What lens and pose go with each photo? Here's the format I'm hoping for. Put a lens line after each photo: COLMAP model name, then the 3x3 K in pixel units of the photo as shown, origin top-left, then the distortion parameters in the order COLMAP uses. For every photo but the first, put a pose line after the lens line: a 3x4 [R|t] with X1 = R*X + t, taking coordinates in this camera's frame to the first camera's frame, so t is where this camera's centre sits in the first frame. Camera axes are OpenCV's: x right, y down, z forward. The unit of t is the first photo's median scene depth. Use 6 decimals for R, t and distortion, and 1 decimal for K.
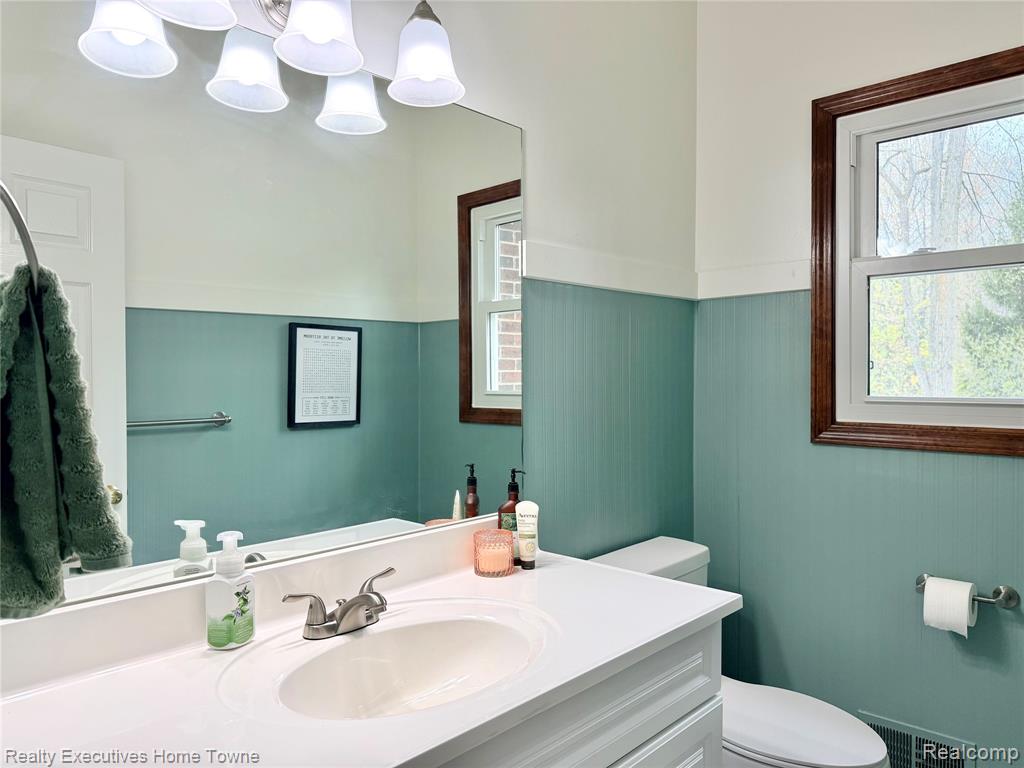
lens RADIAL K [[717.1, 0, 512.4], [0, 717.1, 378.1], [0, 0, 1]] dist [0.061090, -0.078093]
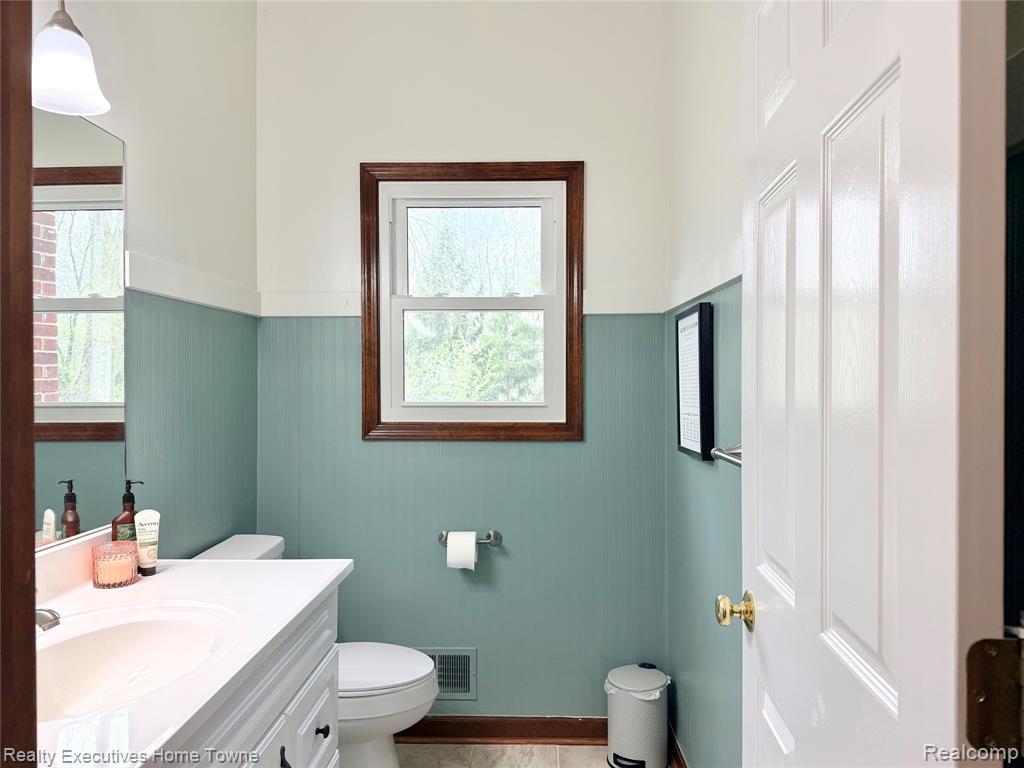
lens RADIAL K [[717.1, 0, 504.2], [0, 717.1, 383.5], [0, 0, 1]] dist [0.061090, -0.078093]
pose [[0.758500, -0.000624, 0.651672, -0.231121], [0.002569, 0.999995, -0.002032, -0.005245], [-0.651668, 0.003215, 0.758498, -0.103746]]
